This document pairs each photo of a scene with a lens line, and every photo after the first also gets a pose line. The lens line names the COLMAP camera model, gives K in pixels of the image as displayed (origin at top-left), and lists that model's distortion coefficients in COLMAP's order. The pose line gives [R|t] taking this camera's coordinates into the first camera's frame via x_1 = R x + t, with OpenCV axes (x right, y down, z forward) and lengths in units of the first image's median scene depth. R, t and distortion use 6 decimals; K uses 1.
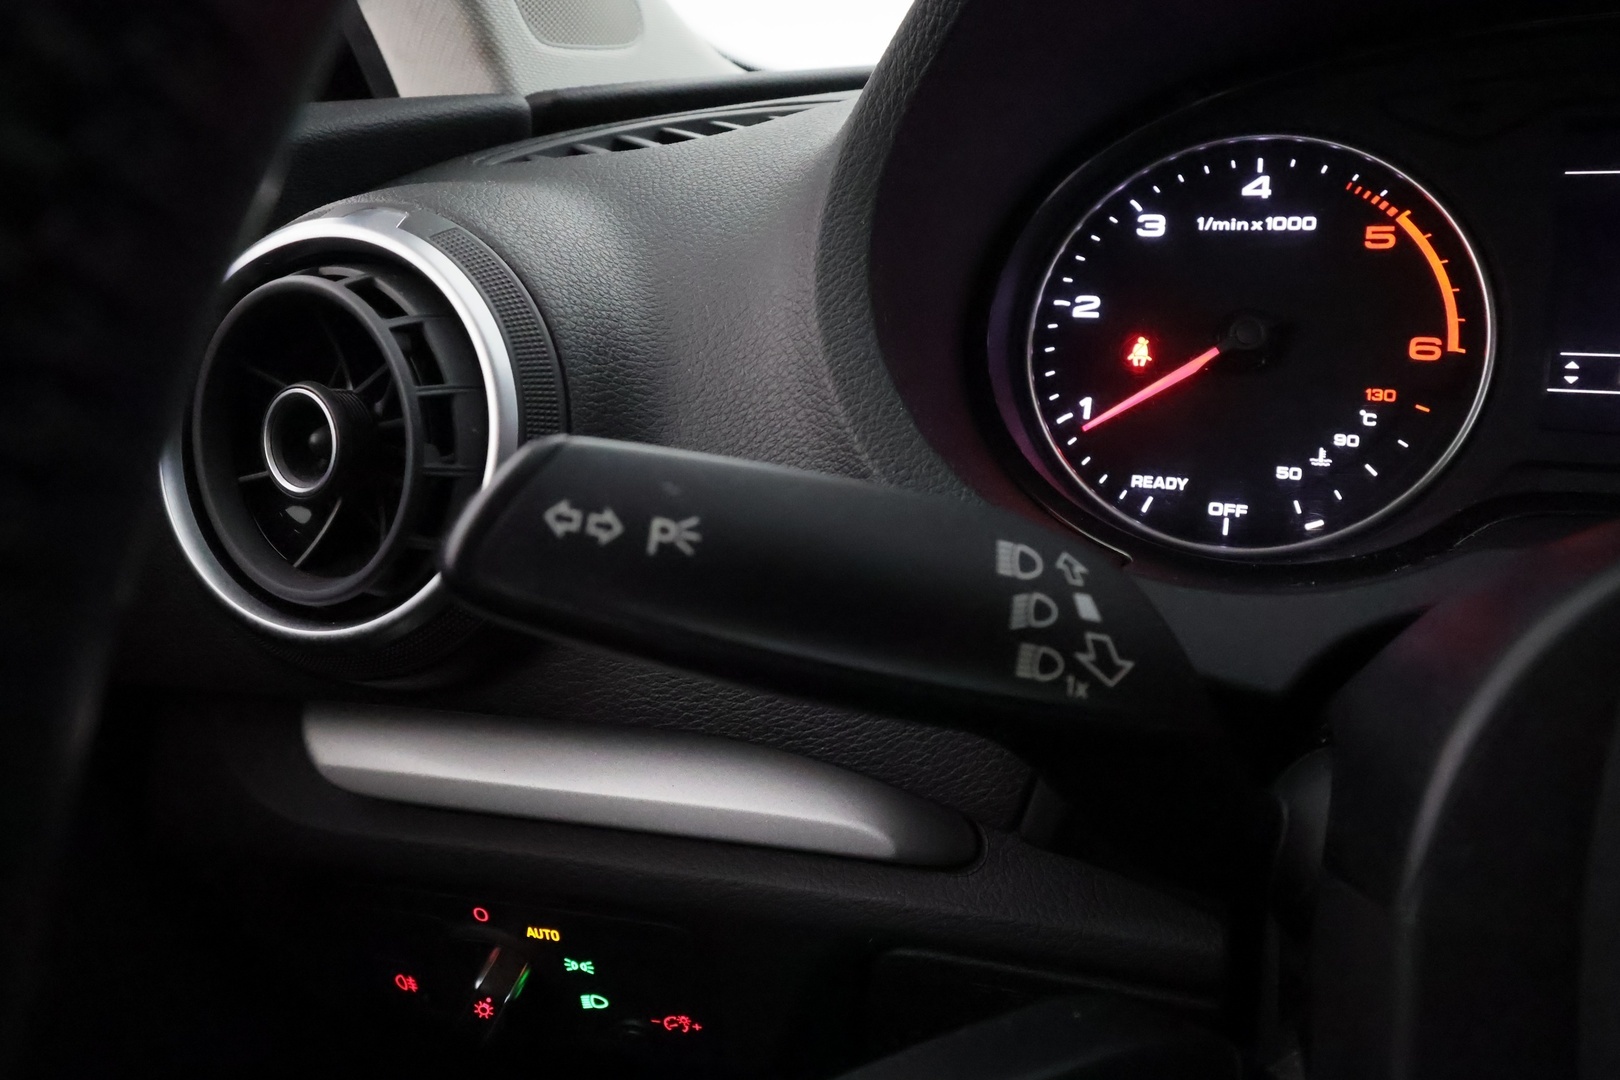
lens RADIAL K [[1090.6, 0, 817.3], [0, 1090.6, 543.6], [0, 0, 1]] dist [0.009324, -0.000906]
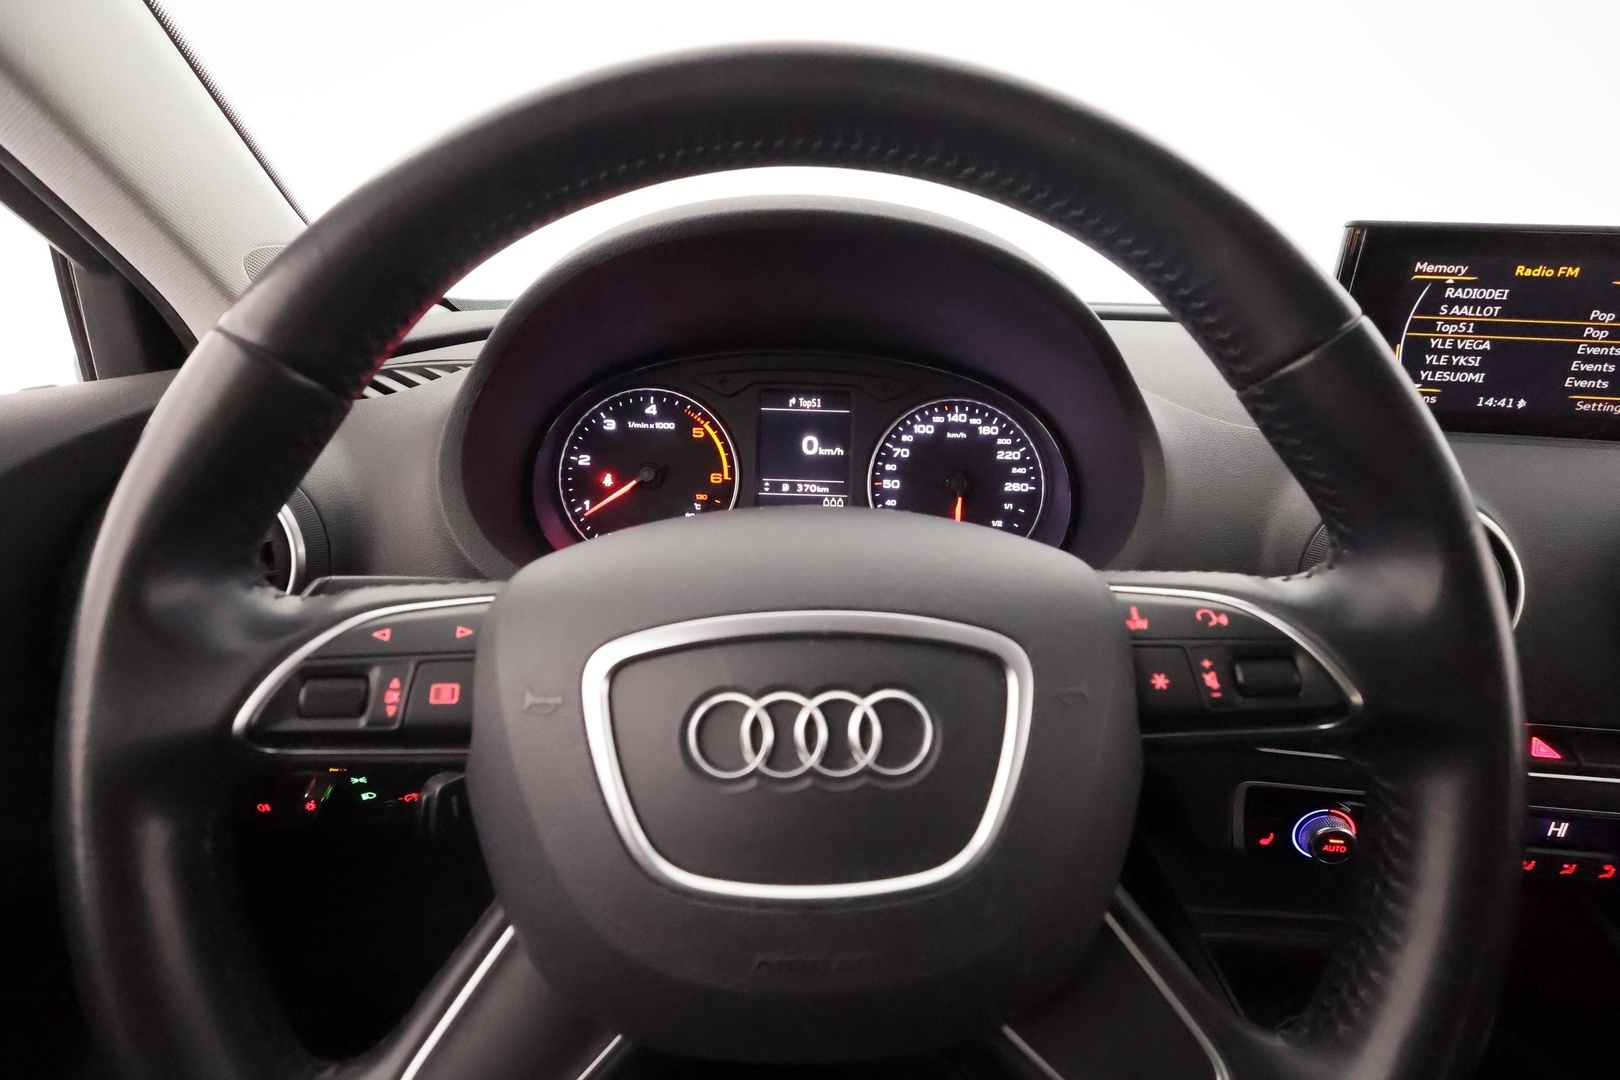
lens RADIAL K [[759.1, 0, 815.4], [0, 759.1, 543.5], [0, 0, 1]] dist [0.000895, 0.001373]
pose [[0.938568, -0.081554, 0.335319, 0.170783], [0.066447, 0.996200, 0.056301, -0.111504], [-0.338636, -0.030561, 0.940421, -0.732776]]
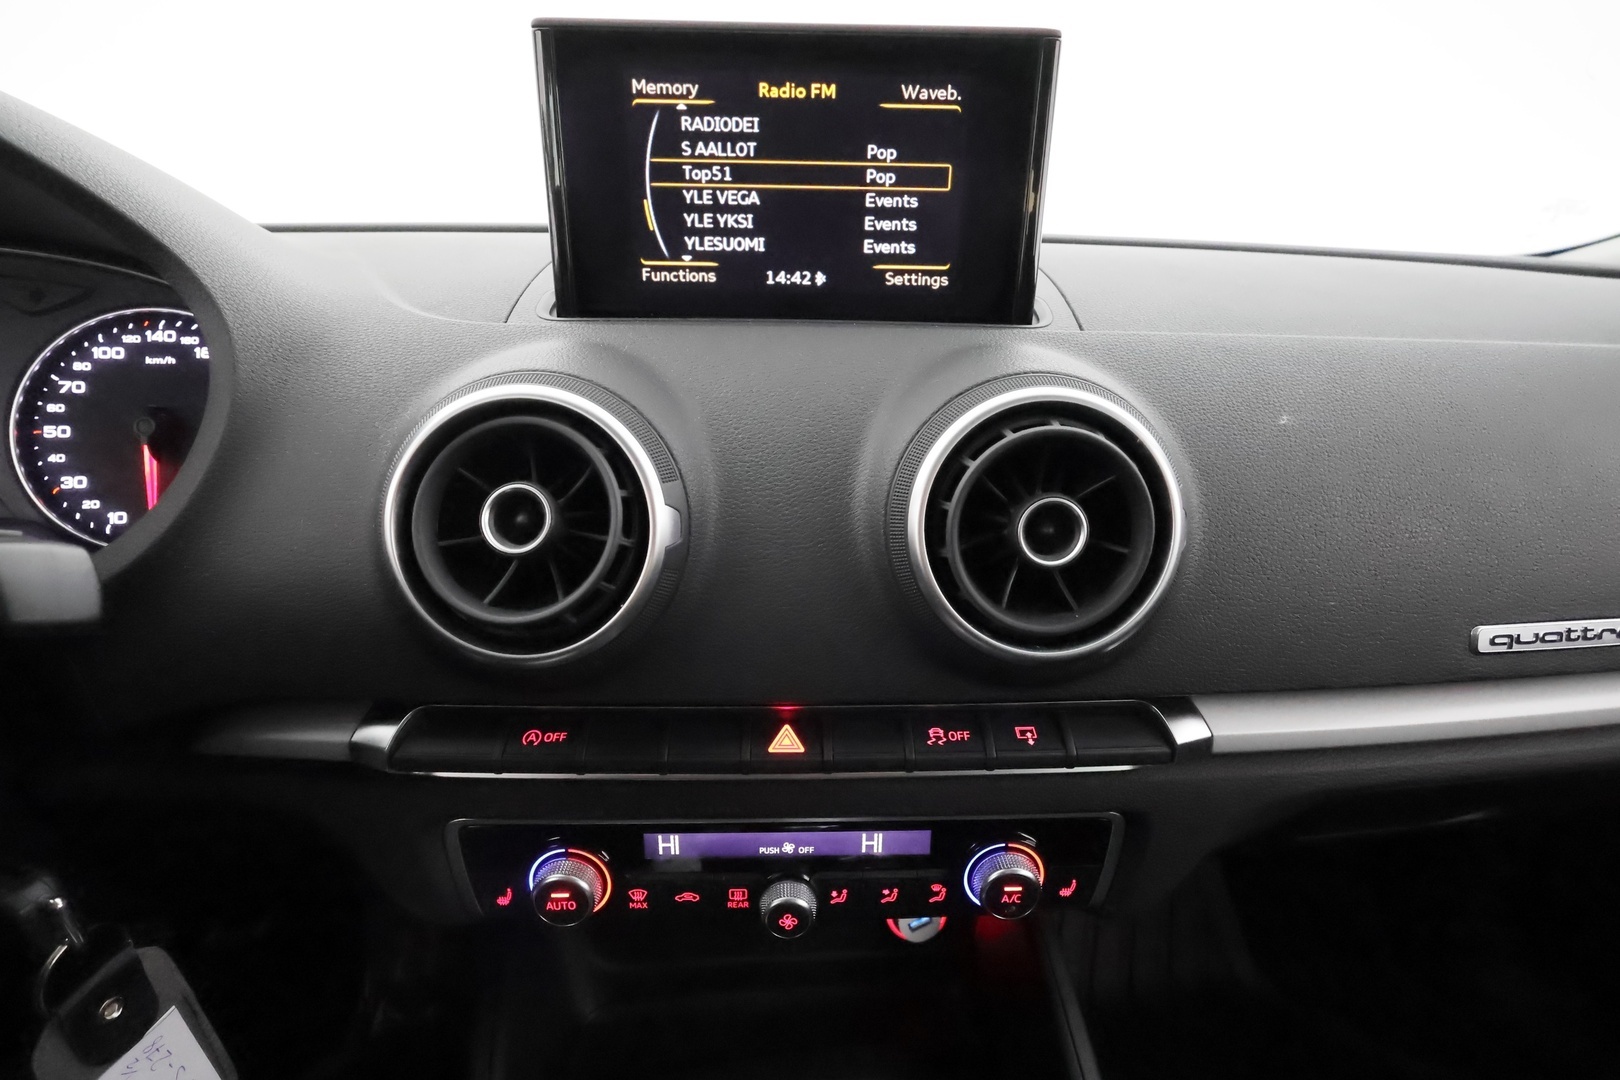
lens RADIAL K [[759.1, 0, 806.5], [0, 759.1, 539.9], [0, 0, 1]] dist [0.000895, 0.001373]
pose [[0.886592, -0.130060, 0.443890, 1.447889], [0.119033, 0.991488, 0.052759, 0.116653], [-0.446974, 0.006061, 0.894527, -0.784221]]
